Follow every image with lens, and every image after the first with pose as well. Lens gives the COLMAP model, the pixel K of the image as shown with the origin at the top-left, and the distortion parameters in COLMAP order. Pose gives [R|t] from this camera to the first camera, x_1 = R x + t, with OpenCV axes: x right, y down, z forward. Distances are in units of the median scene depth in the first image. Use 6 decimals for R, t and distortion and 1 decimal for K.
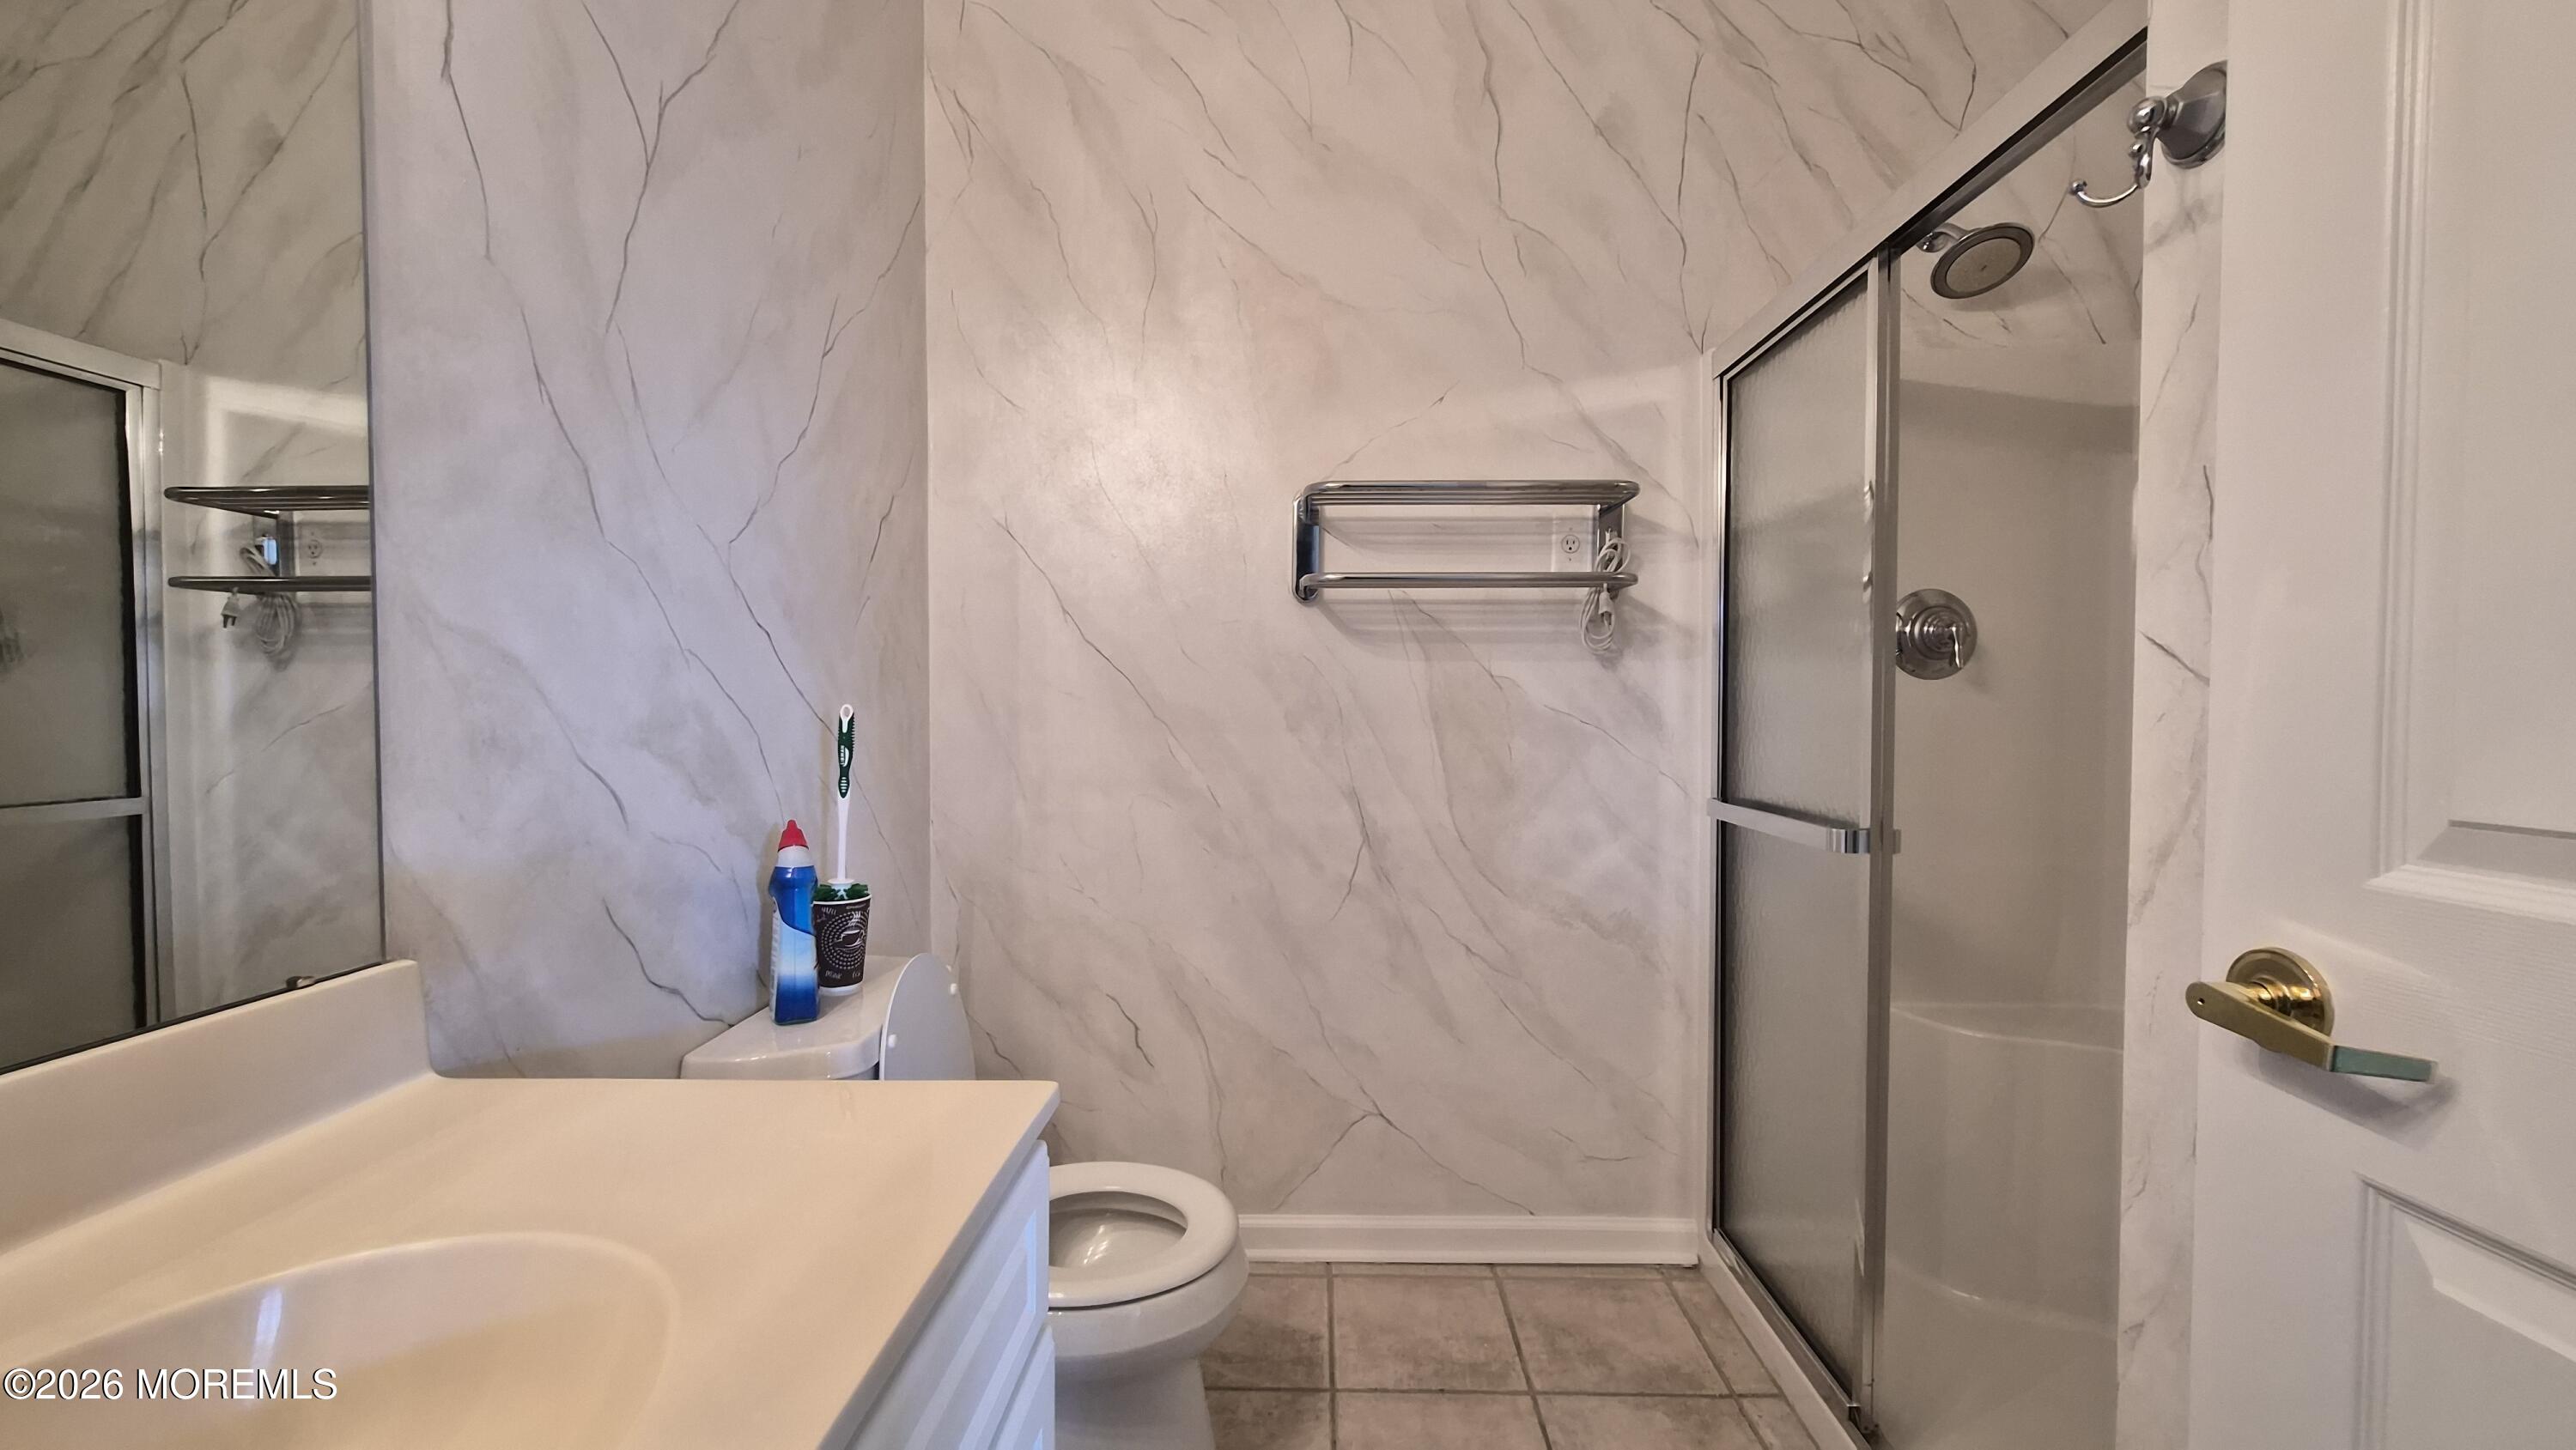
lens RADIAL K [[1014.8, 0, 1288.0], [0, 1014.8, 725.0], [0, 0, 1]] dist [0.001338, -0.000343]
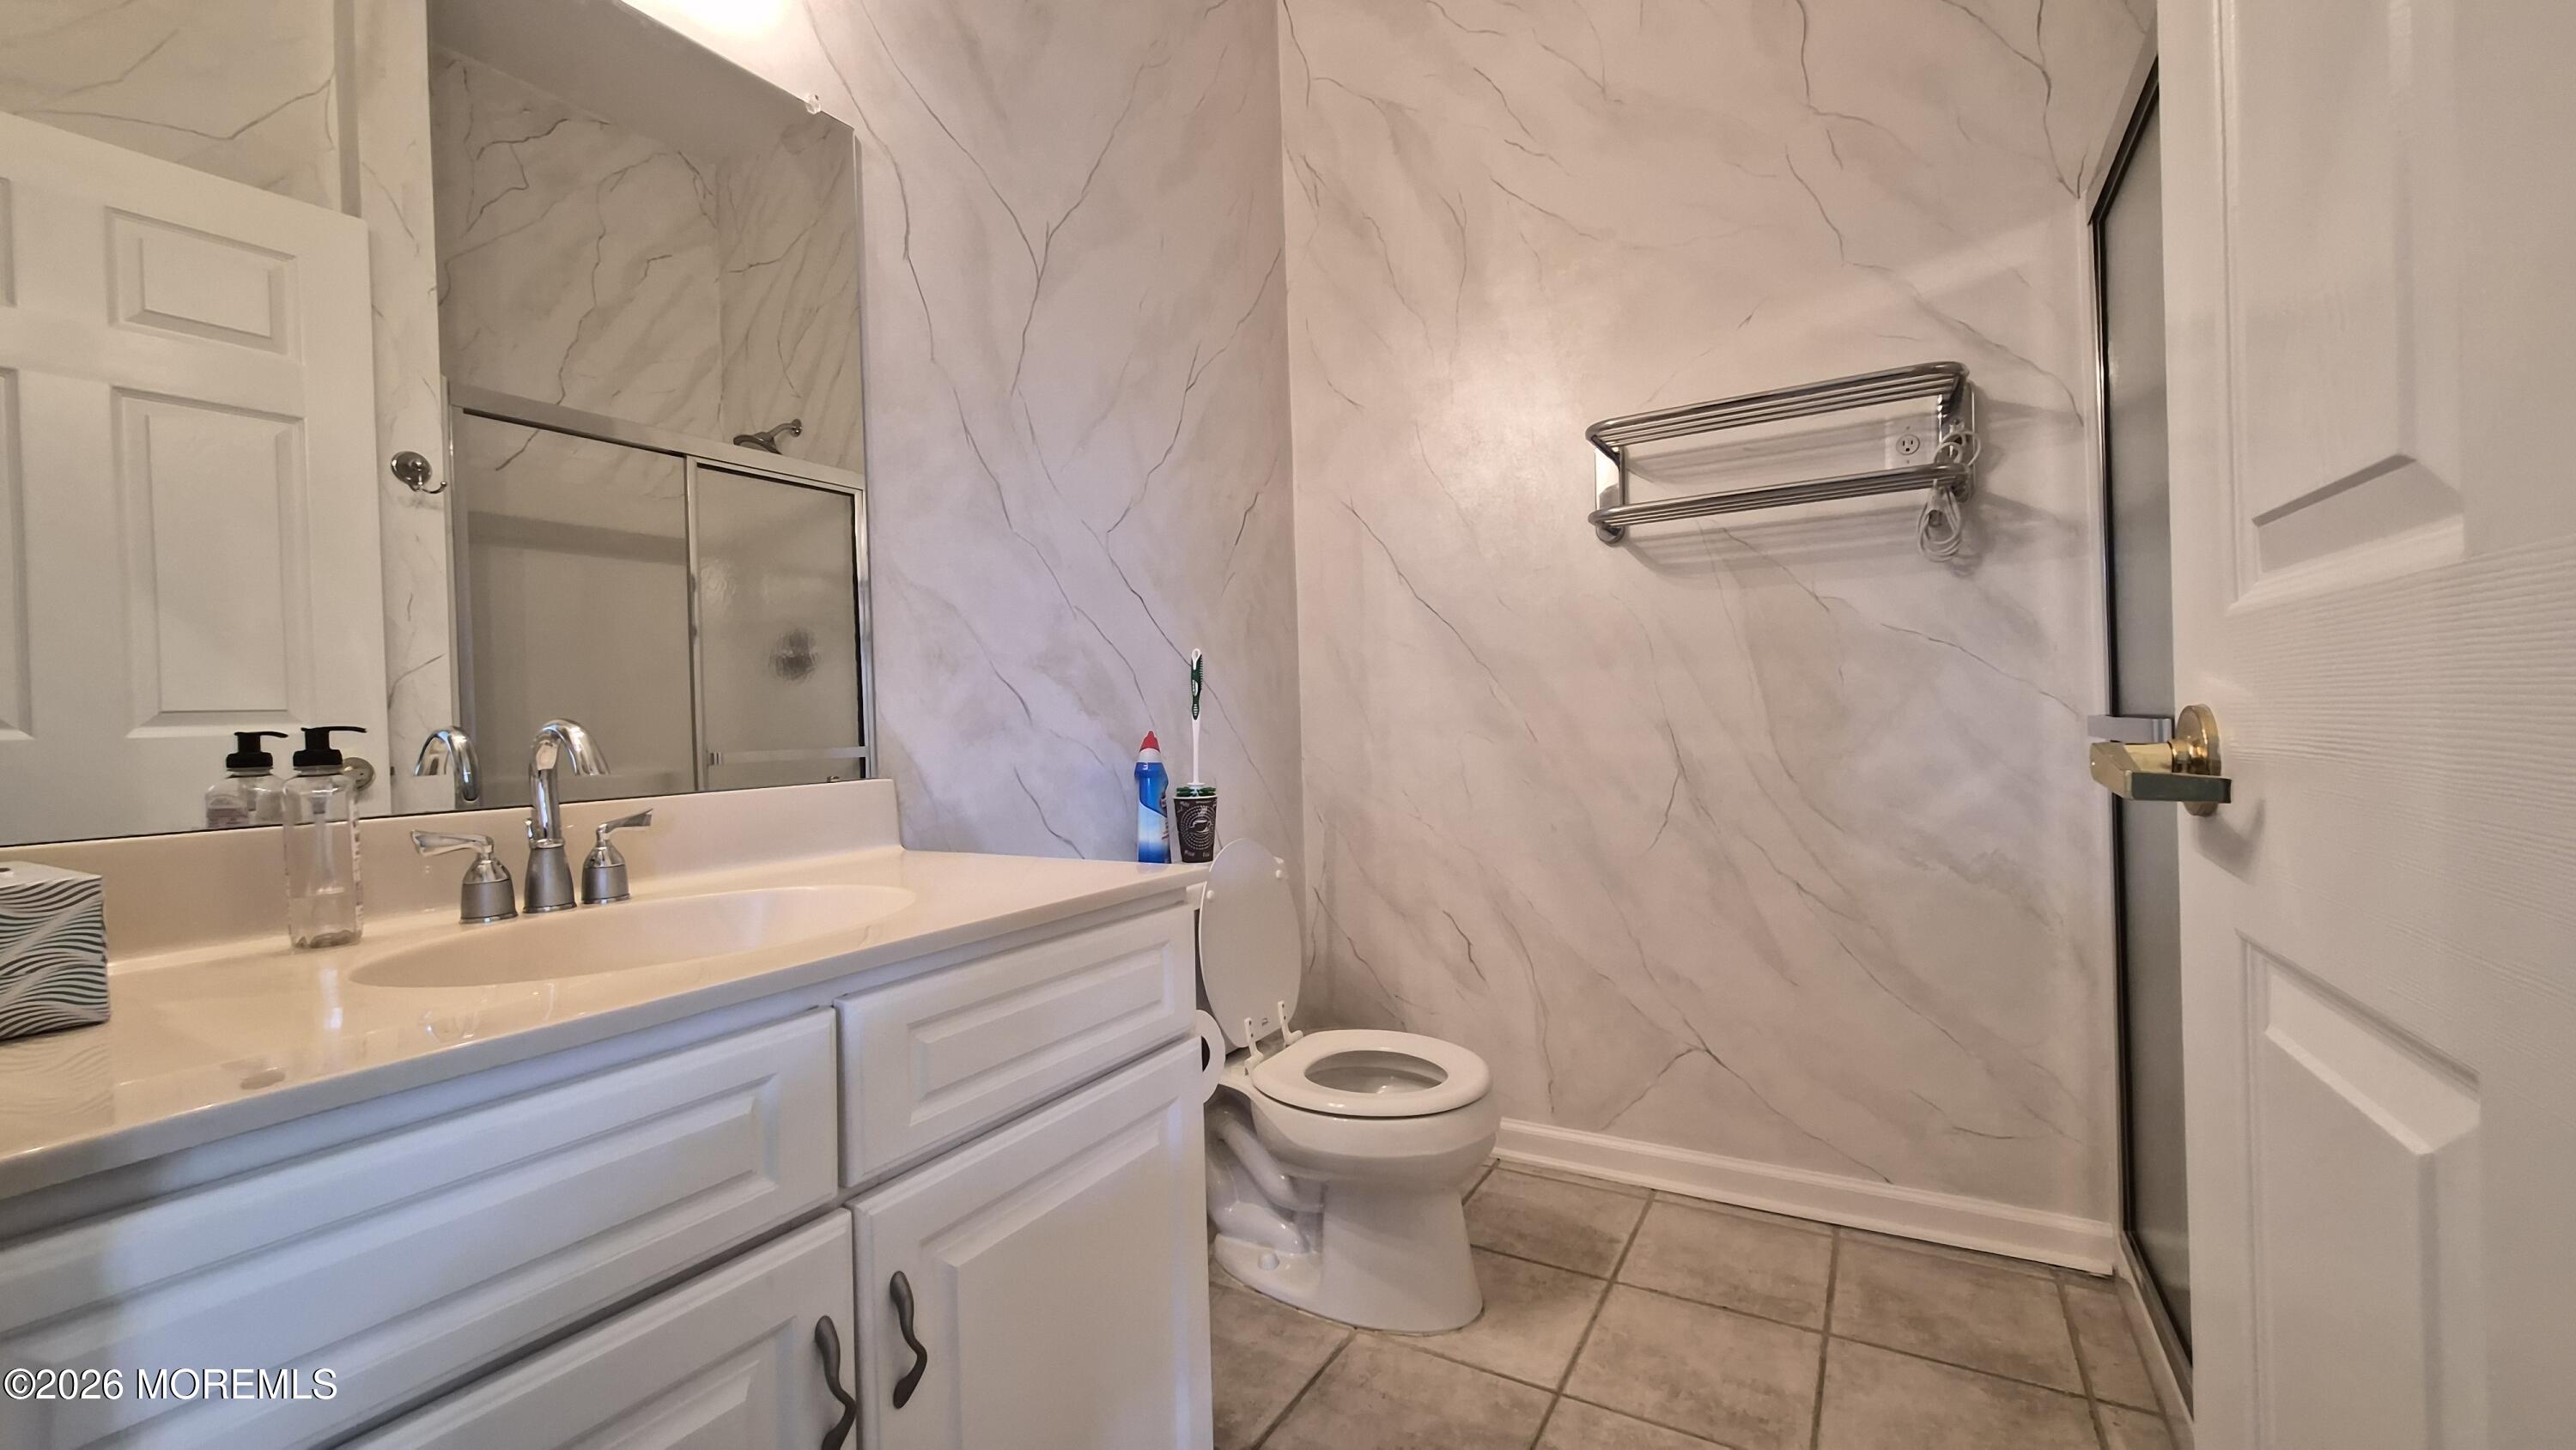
lens RADIAL K [[1014.8, 0, 1288.0], [0, 1014.8, 725.0], [0, 0, 1]] dist [0.001338, -0.000343]
pose [[0.871808, -0.025580, -0.489179, 0.233301], [0.019356, 0.999655, -0.017777, 0.078538], [0.489464, 0.006030, 0.872002, -0.066411]]
